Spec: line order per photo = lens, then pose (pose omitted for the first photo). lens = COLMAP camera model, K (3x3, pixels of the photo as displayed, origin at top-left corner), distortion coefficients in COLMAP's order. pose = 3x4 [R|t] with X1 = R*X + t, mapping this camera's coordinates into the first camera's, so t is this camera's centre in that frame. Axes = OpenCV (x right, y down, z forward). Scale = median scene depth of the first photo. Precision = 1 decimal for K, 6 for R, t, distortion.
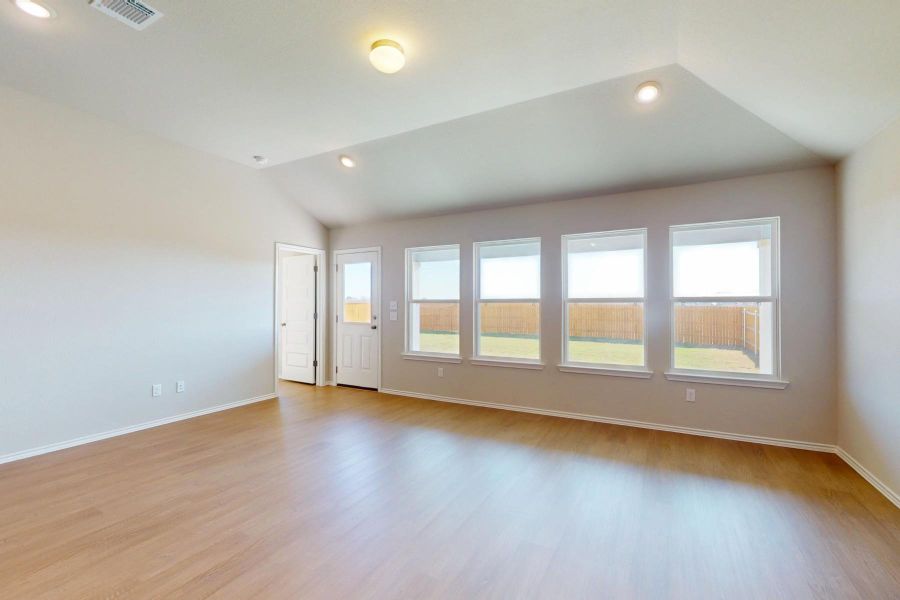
lens RADIAL K [[390.5, 0, 448.9], [0, 390.5, 301.1], [0, 0, 1]] dist [-0.002592, 0.000255]
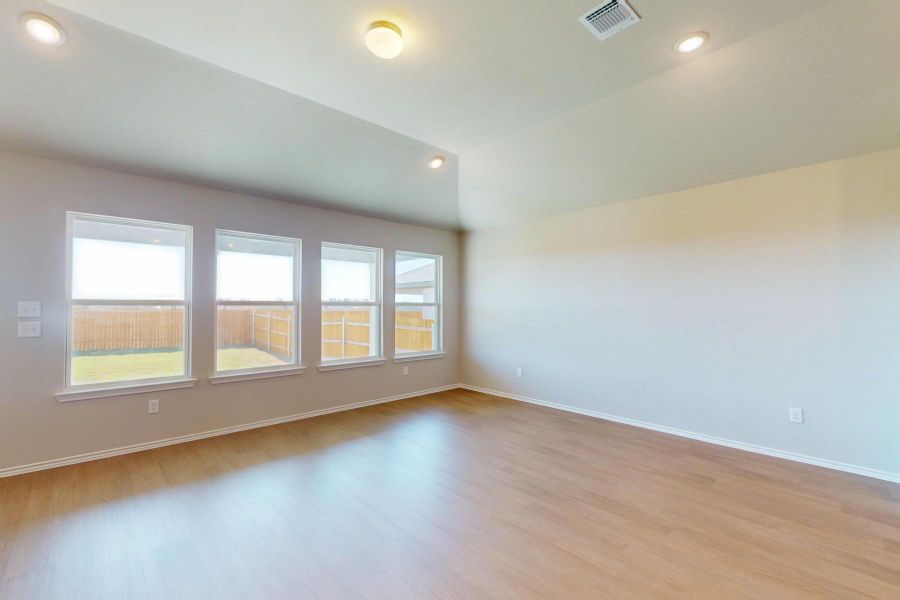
lens RADIAL K [[390.5, 0, 451.0], [0, 390.5, 300.3], [0, 0, 1]] dist [-0.002592, 0.000255]
pose [[0.315183, 0.017945, 0.948861, -0.556855], [-0.007878, 0.999836, -0.016292, 0.003656], [-0.948998, -0.002341, 0.315273, 0.317865]]
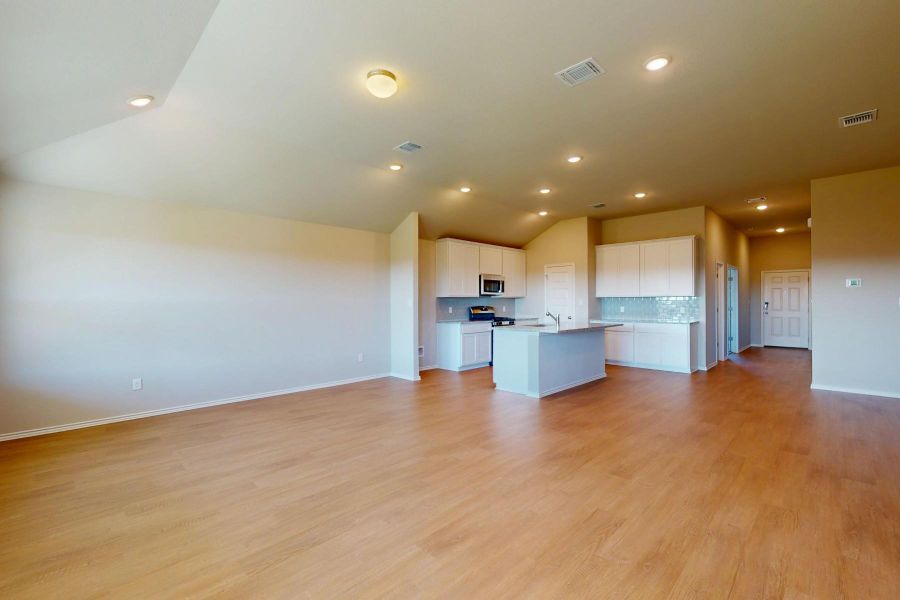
lens RADIAL K [[390.5, 0, 448.8], [0, 390.5, 300.2], [0, 0, 1]] dist [-0.002592, 0.000255]
pose [[-0.960587, 0.005252, 0.277930, -0.375167], [0.002371, 0.999940, -0.010703, 0.007800], [-0.277970, -0.009622, -0.960542, 1.157082]]
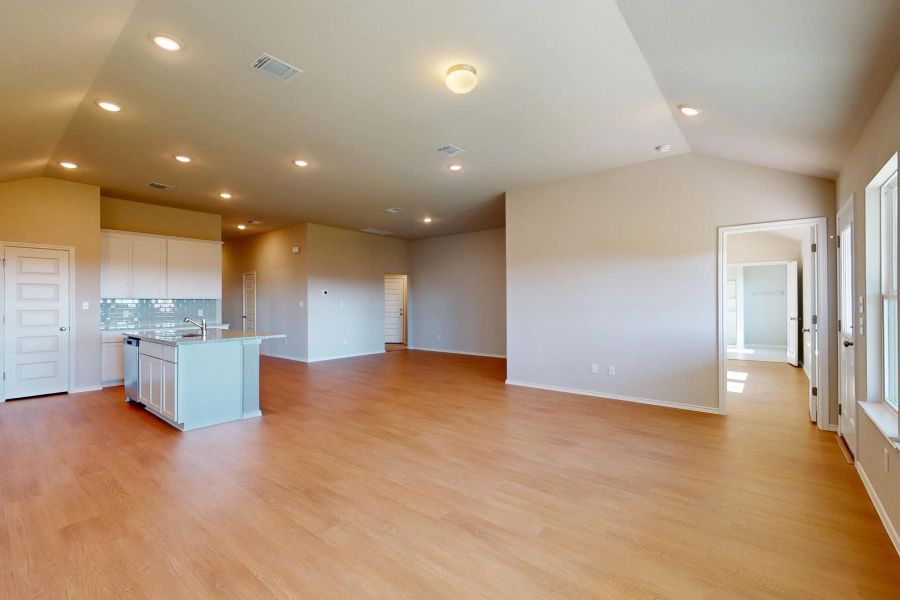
lens RADIAL K [[390.5, 0, 455.0], [0, 390.5, 300.2], [0, 0, 1]] dist [-0.002592, 0.000255]
pose [[-0.170312, -0.005461, -0.985375, 0.530093], [0.010145, 0.999922, -0.007295, 0.004705], [0.985338, -0.011239, -0.170243, 0.661692]]
